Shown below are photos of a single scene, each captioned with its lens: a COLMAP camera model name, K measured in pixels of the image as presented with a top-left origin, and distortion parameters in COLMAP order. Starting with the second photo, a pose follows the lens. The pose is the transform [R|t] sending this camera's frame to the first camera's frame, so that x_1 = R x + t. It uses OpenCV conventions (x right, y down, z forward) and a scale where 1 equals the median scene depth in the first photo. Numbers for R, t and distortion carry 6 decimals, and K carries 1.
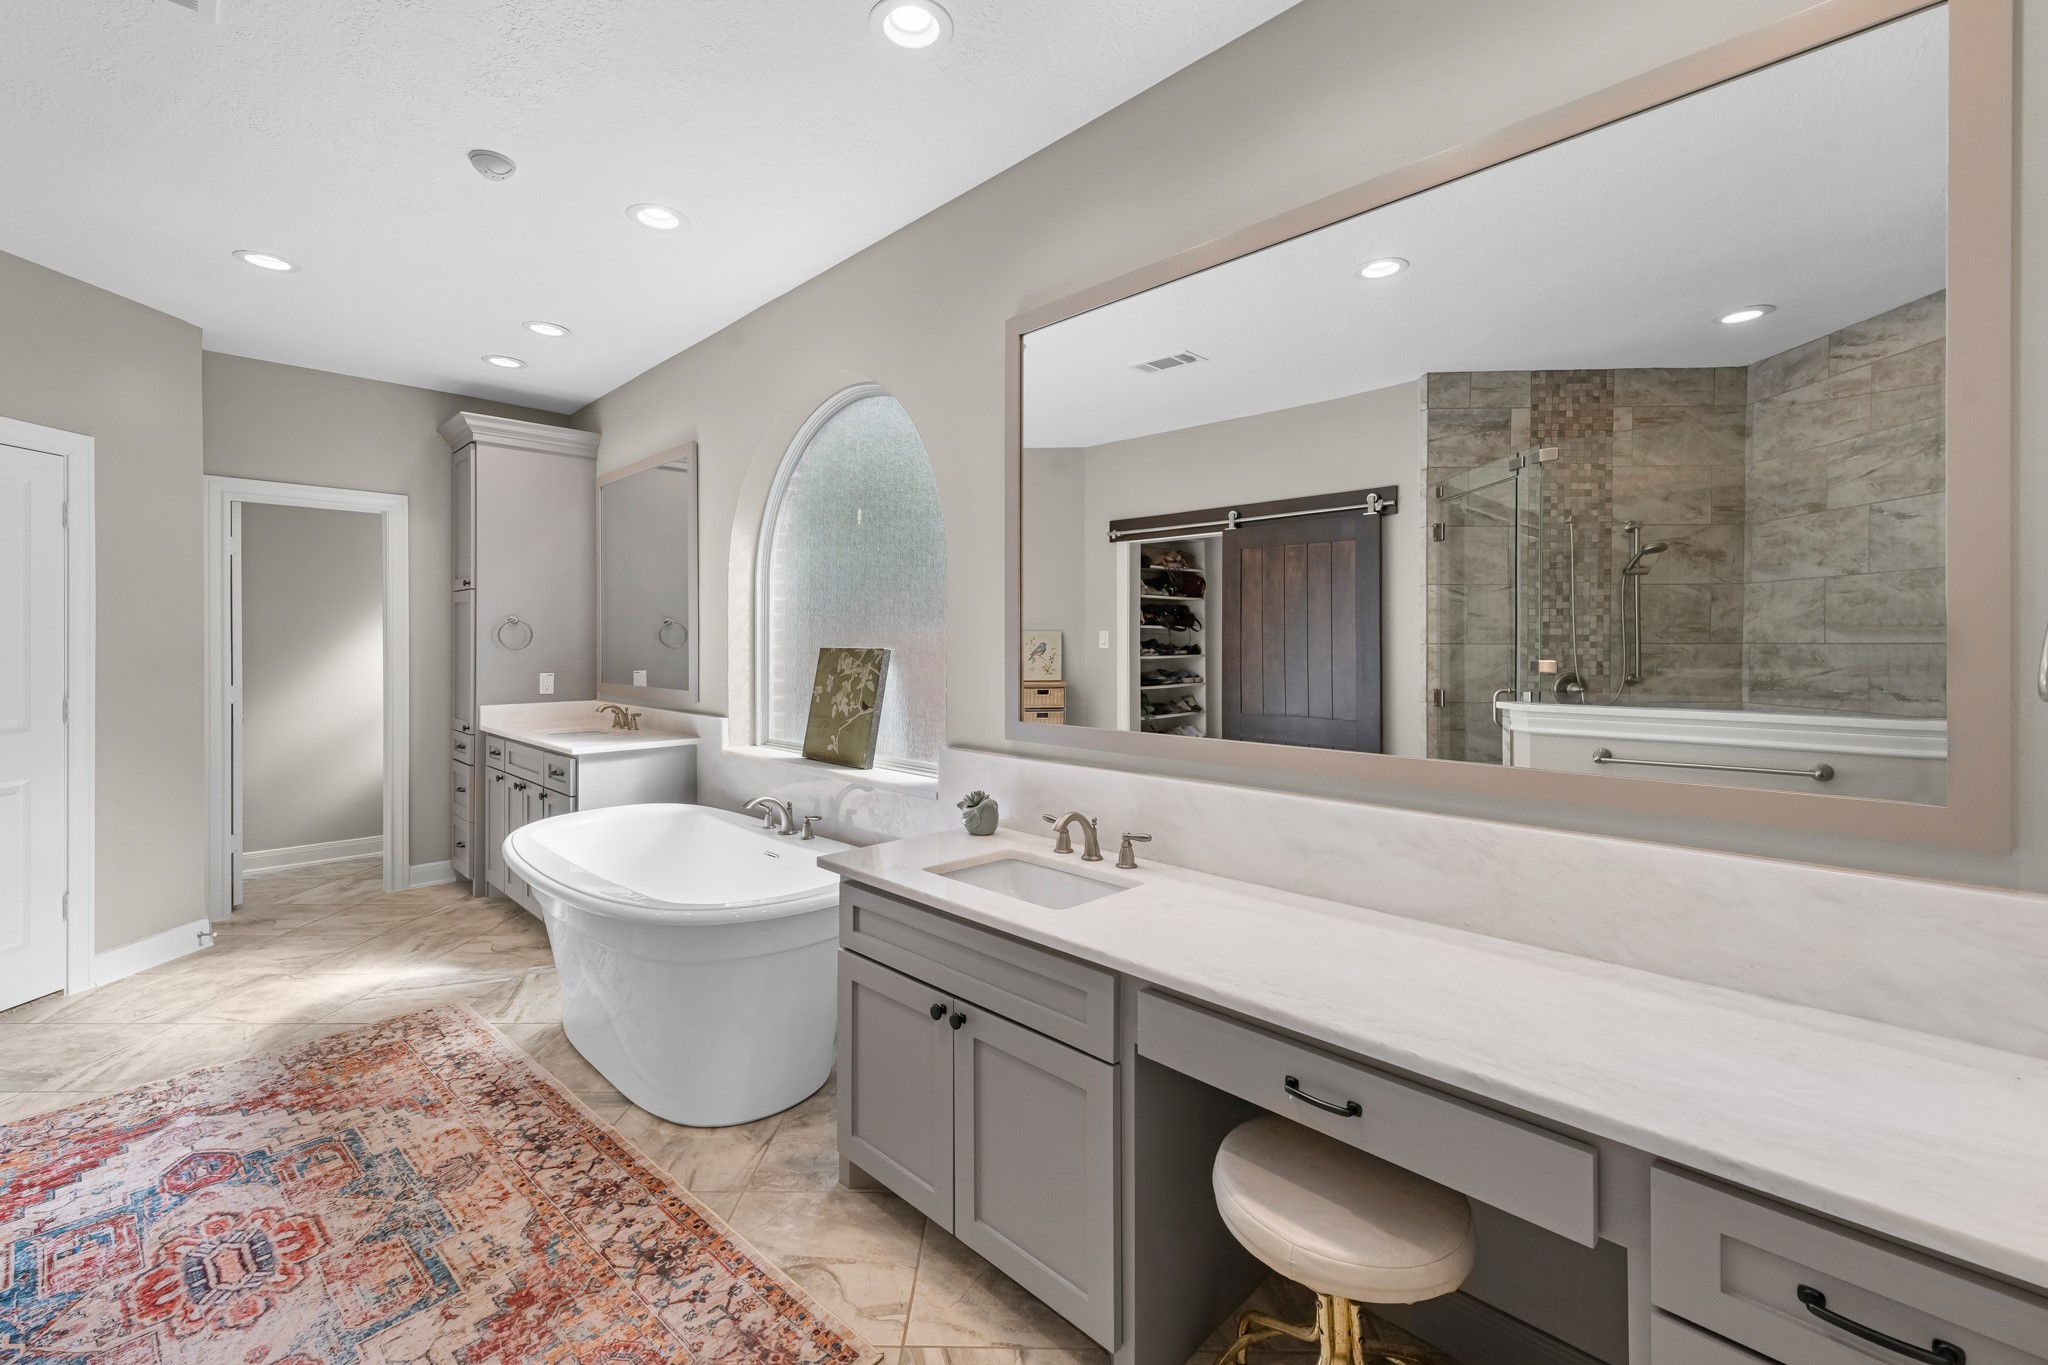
lens RADIAL K [[847.5, 0, 1091.2], [0, 847.5, 644.5], [0, 0, 1]] dist [0.003849, 0.000269]
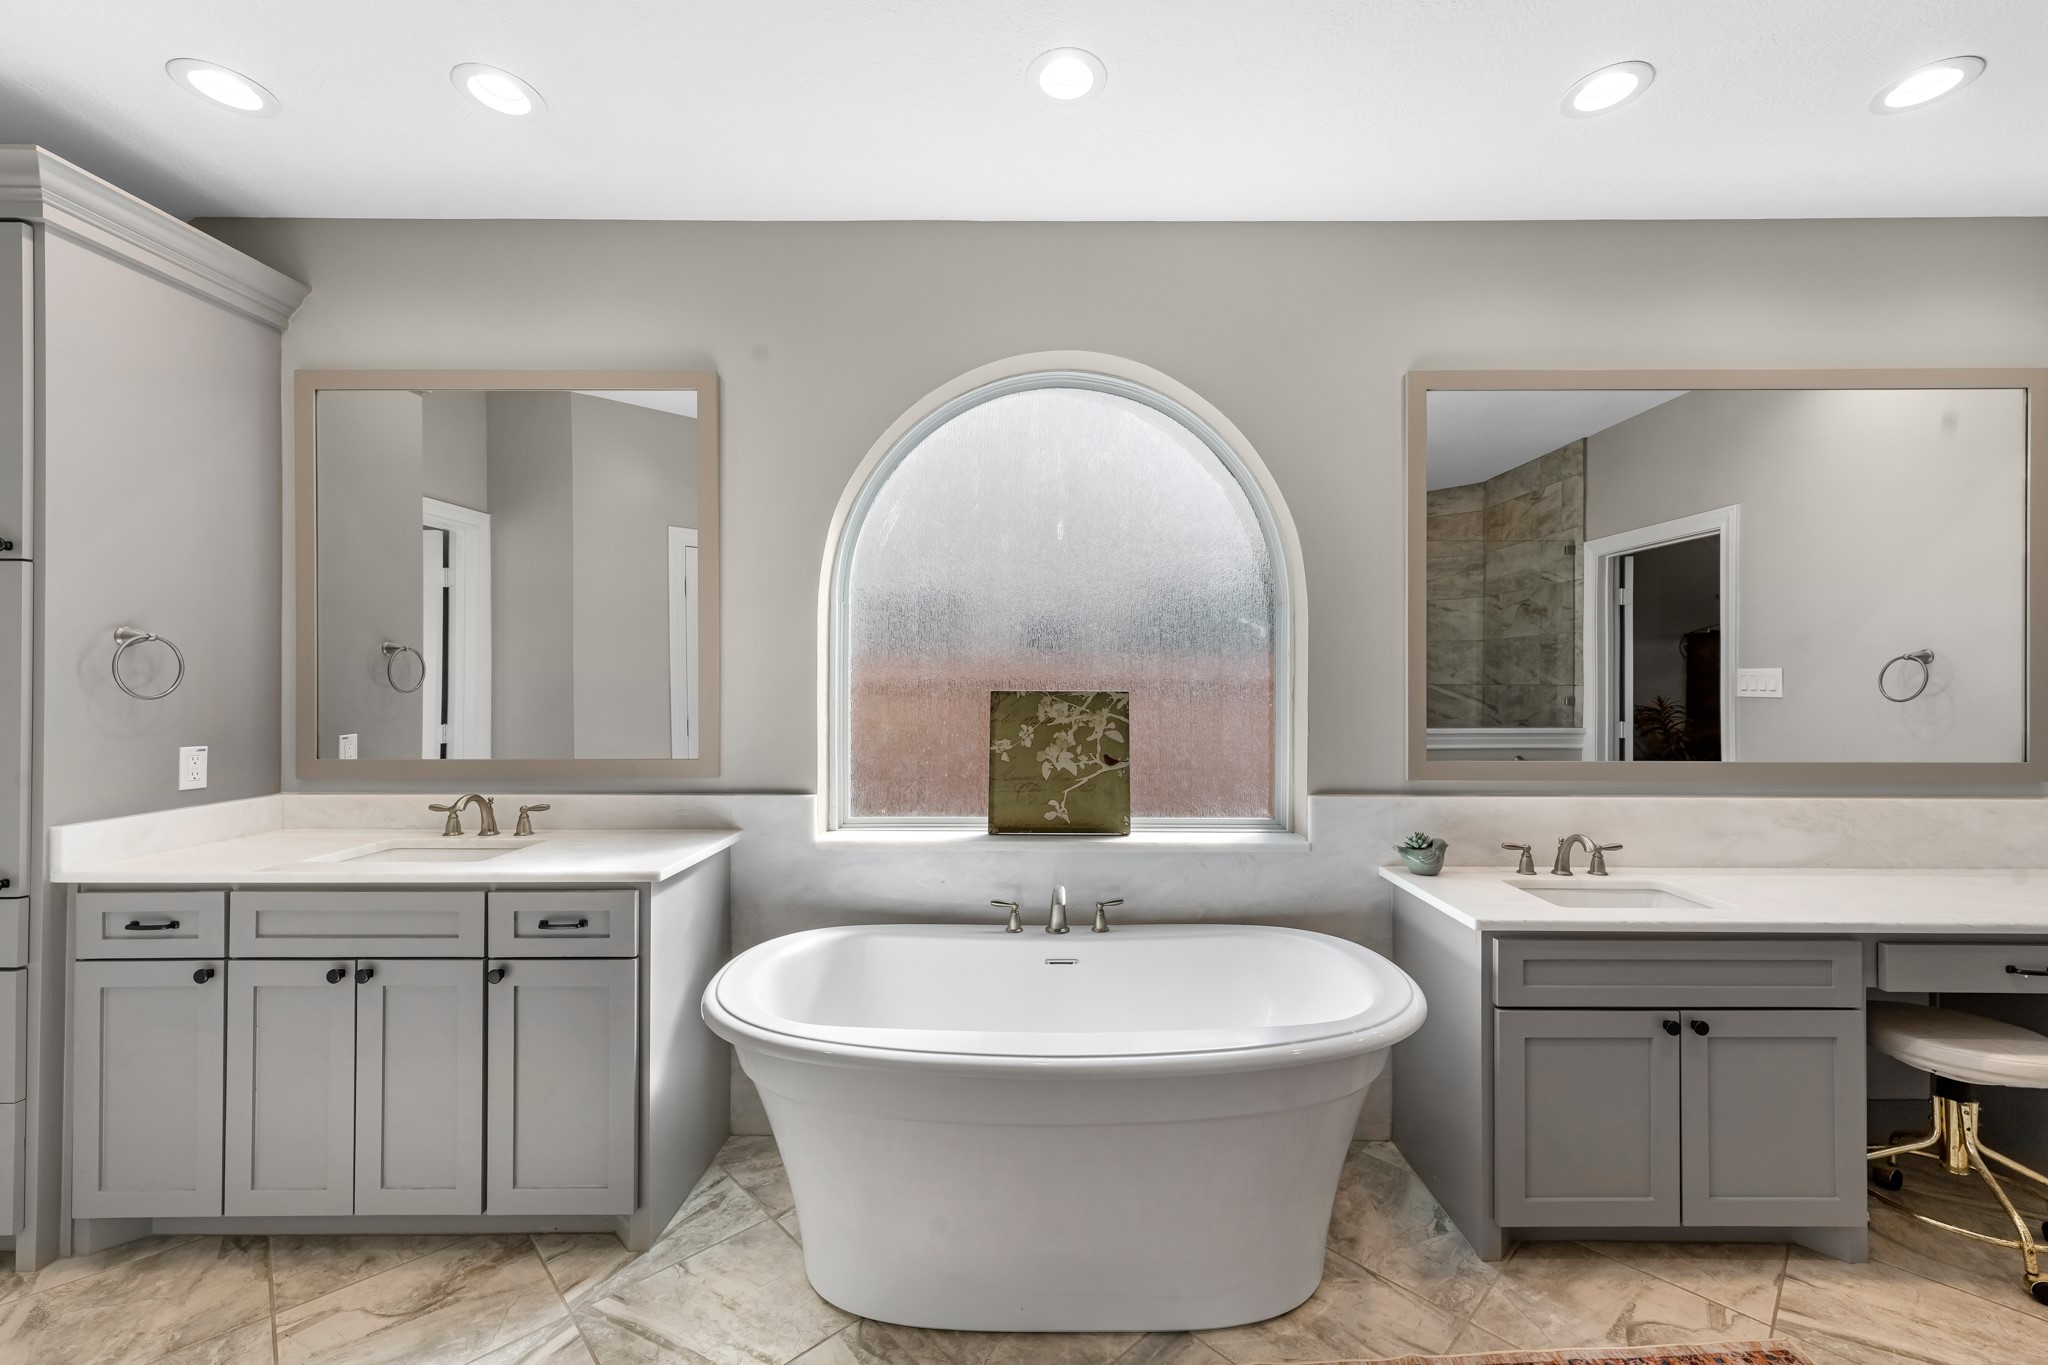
lens RADIAL K [[818.9, 0, 1018.6], [0, 818.9, 685.1], [0, 0, 1]] dist [0.004277, 0.000373]
pose [[0.730680, -0.004013, 0.682709, -0.856430], [0.000586, 0.999986, 0.005252, -0.005593], [-0.682720, -0.003438, 0.730672, 0.458749]]
